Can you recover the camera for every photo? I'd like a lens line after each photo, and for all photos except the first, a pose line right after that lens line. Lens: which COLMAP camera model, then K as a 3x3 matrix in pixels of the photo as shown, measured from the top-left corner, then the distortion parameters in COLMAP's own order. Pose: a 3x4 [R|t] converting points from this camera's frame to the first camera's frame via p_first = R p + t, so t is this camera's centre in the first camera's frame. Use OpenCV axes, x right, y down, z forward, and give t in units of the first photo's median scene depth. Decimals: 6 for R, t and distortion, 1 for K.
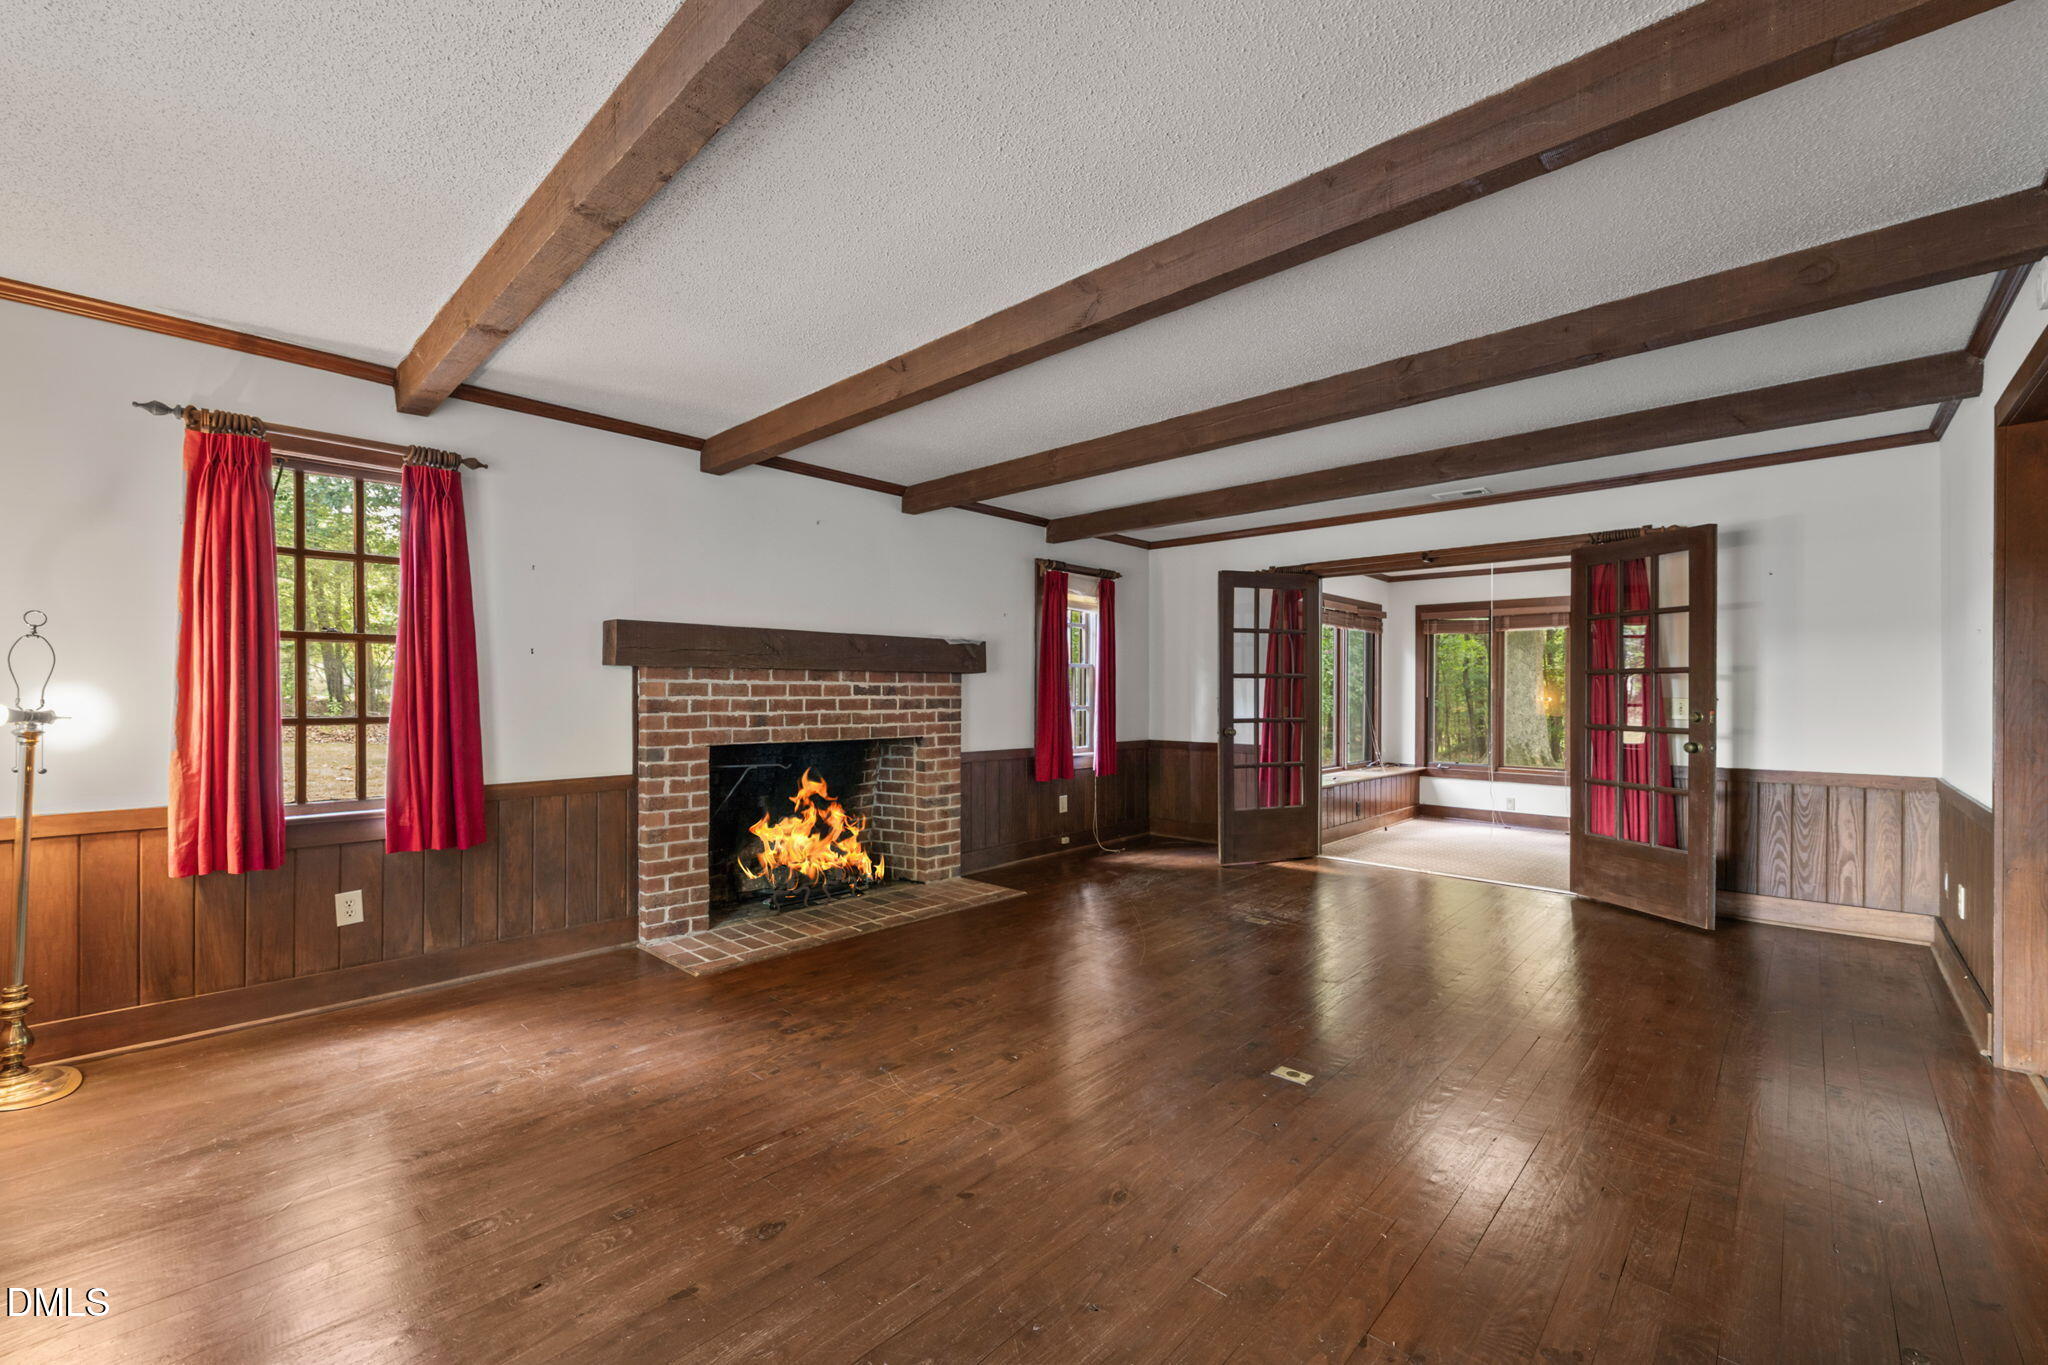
lens RADIAL K [[840.3, 0, 1029.6], [0, 840.3, 692.2], [0, 0, 1]] dist [-0.002275, -0.000178]
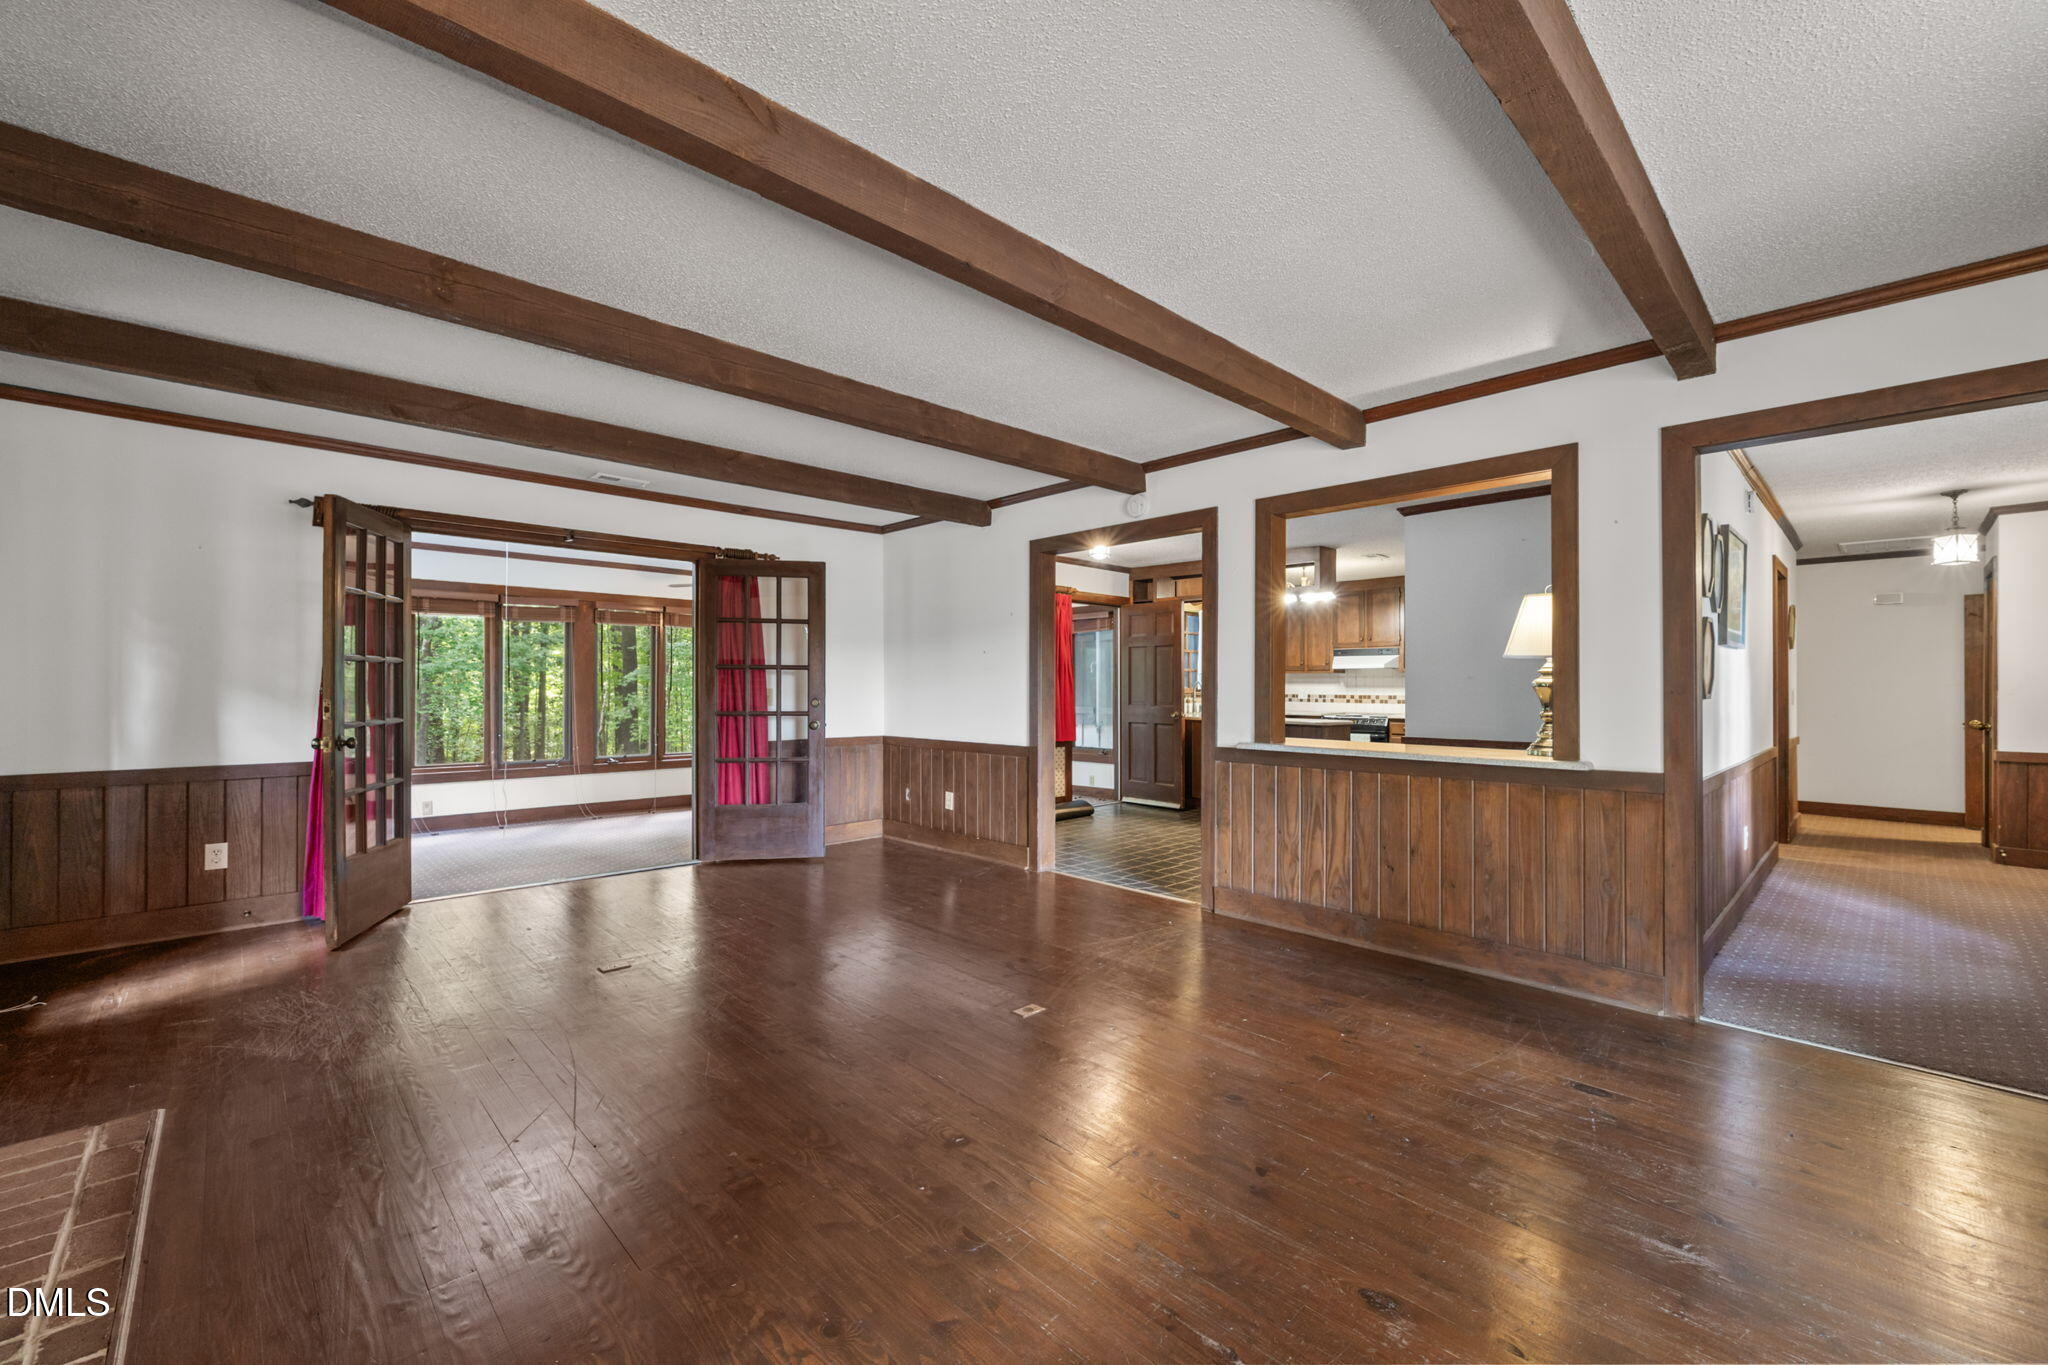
lens RADIAL K [[840.3, 0, 1024.2], [0, 840.3, 687.0], [0, 0, 1]] dist [-0.002275, -0.000178]
pose [[0.043934, -0.000504, 0.999034, -0.503241], [-0.003487, 0.999994, 0.000658, 0.001122], [-0.999028, -0.003512, 0.043932, 0.558949]]
